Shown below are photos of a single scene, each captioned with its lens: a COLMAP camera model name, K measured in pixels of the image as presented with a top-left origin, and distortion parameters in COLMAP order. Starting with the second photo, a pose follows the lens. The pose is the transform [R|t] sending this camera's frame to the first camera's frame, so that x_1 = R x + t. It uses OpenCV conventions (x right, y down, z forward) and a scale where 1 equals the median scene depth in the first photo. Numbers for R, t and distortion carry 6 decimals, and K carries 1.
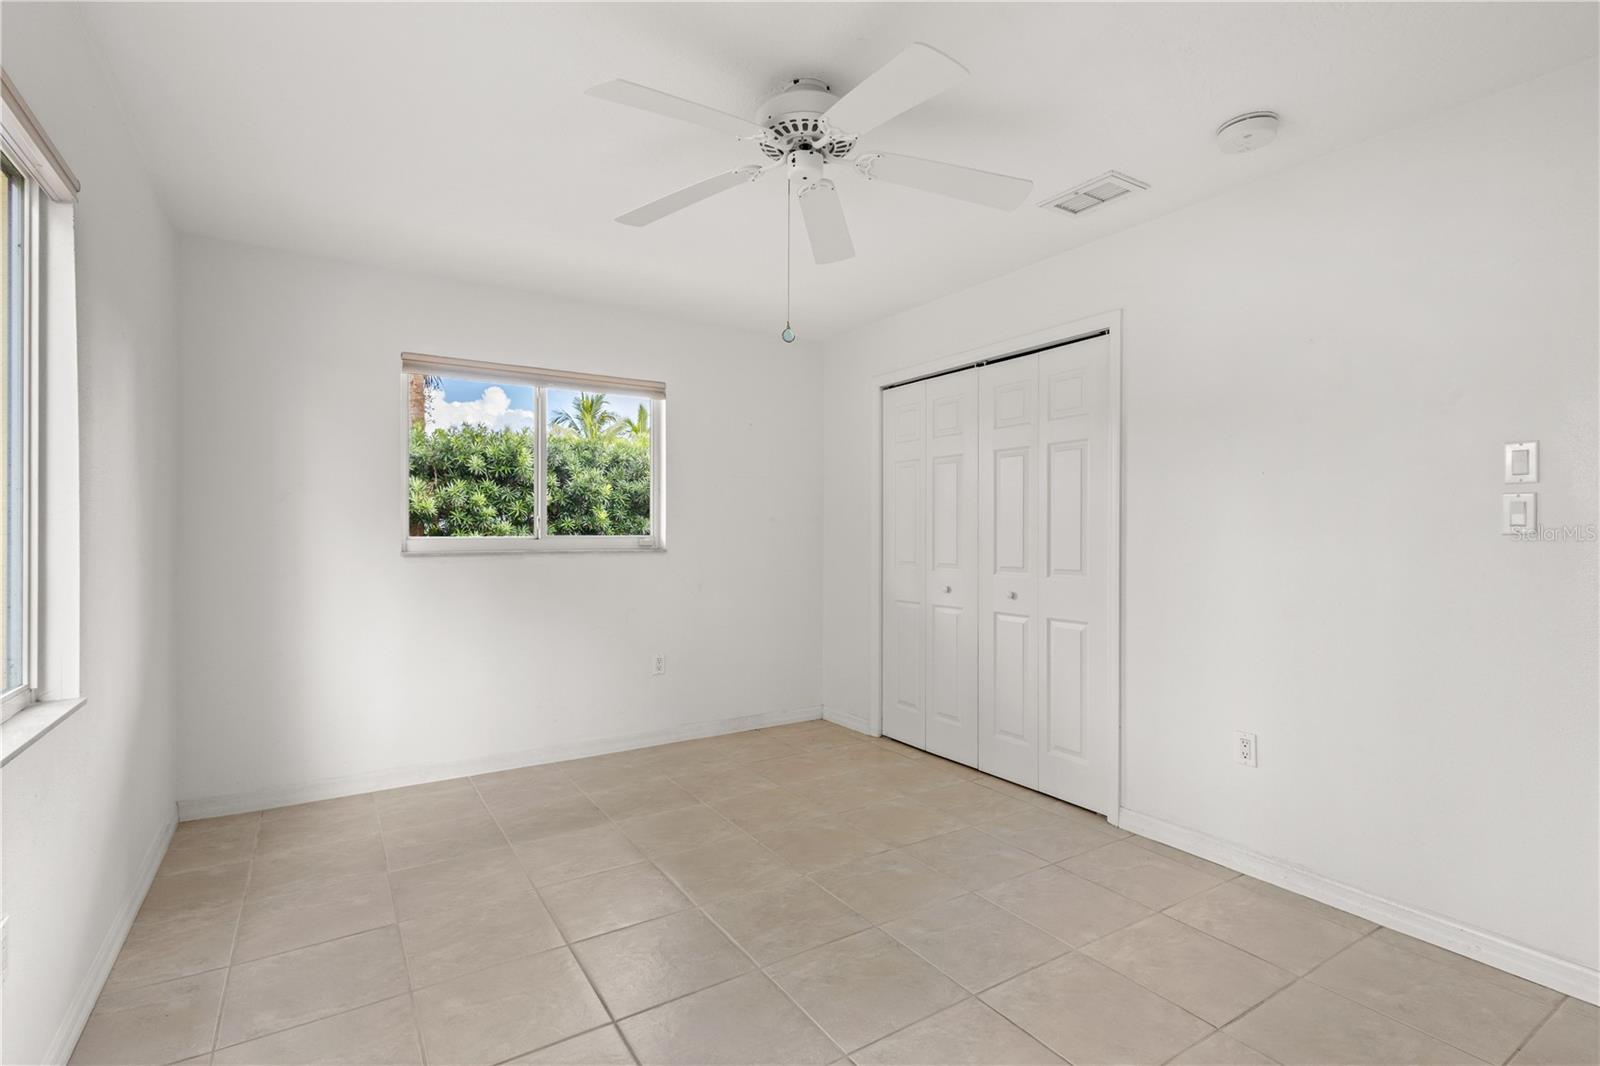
lens RADIAL K [[751.6, 0, 801.6], [0, 751.6, 532.7], [0, 0, 1]] dist [0.012749, -0.000018]
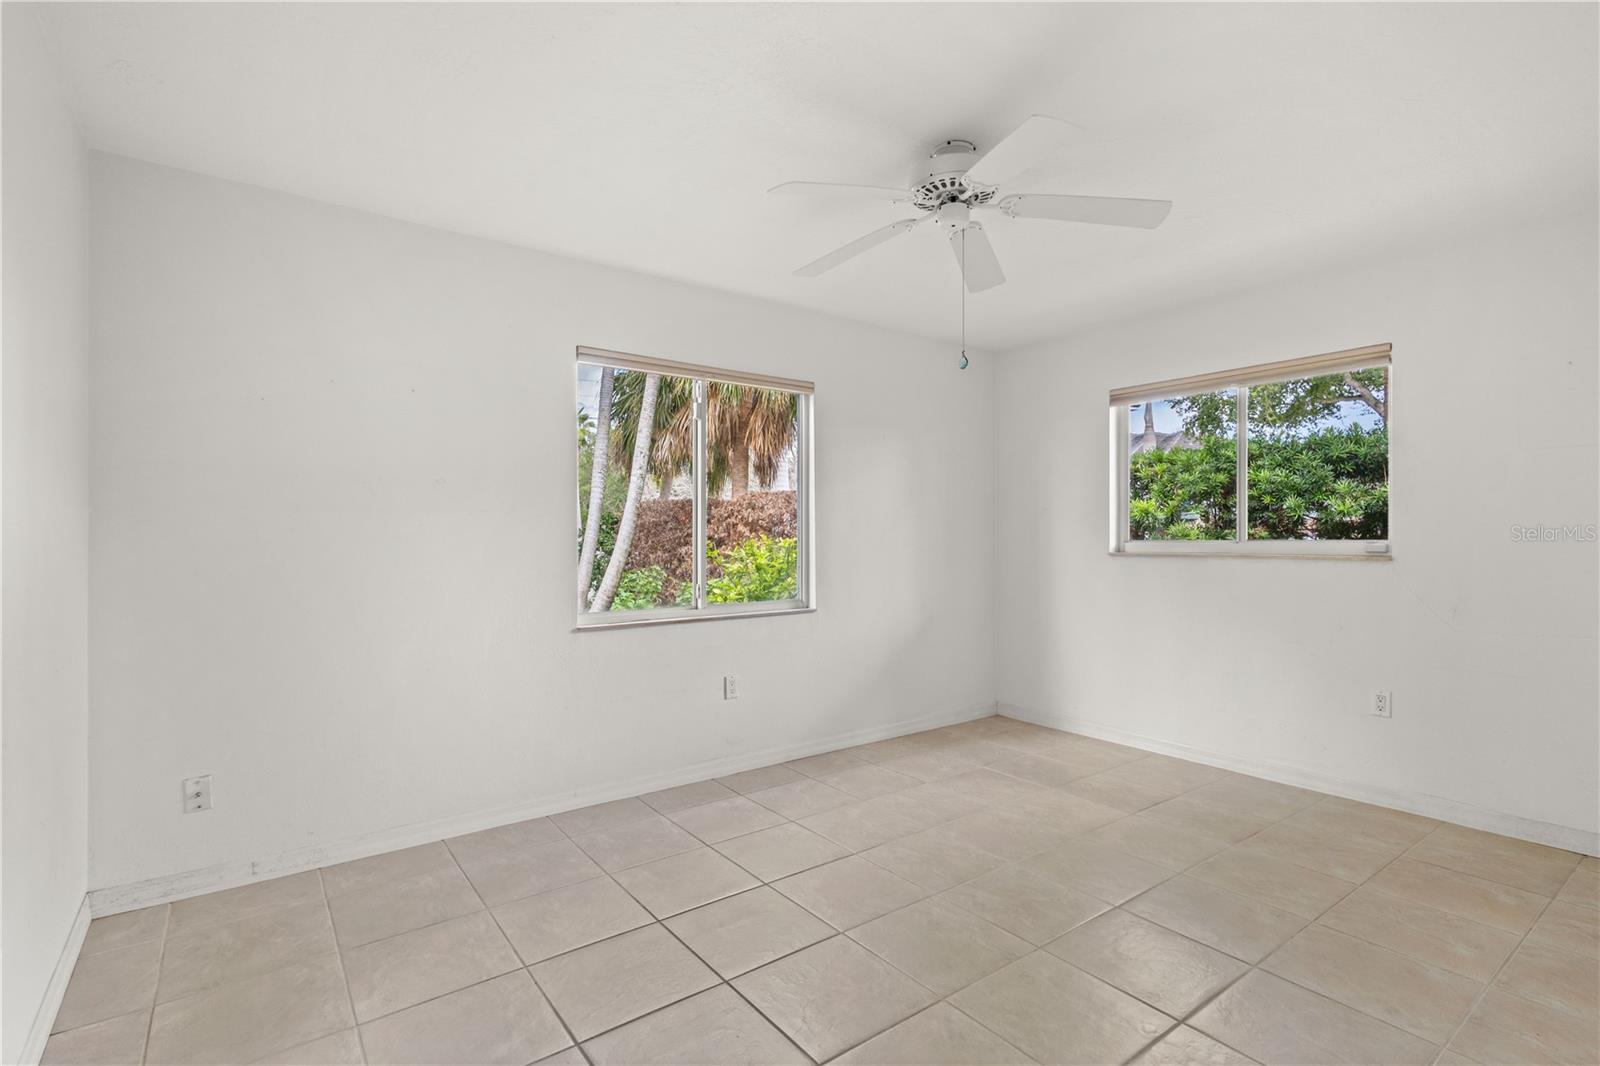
lens RADIAL K [[751.6, 0, 802.1], [0, 751.6, 537.7], [0, 0, 1]] dist [0.012749, -0.000018]
pose [[0.071375, 0.000597, -0.997449, 0.662925], [0.001494, 0.999999, 0.000706, 0.000310], [0.997448, -0.001541, 0.071374, 0.405992]]
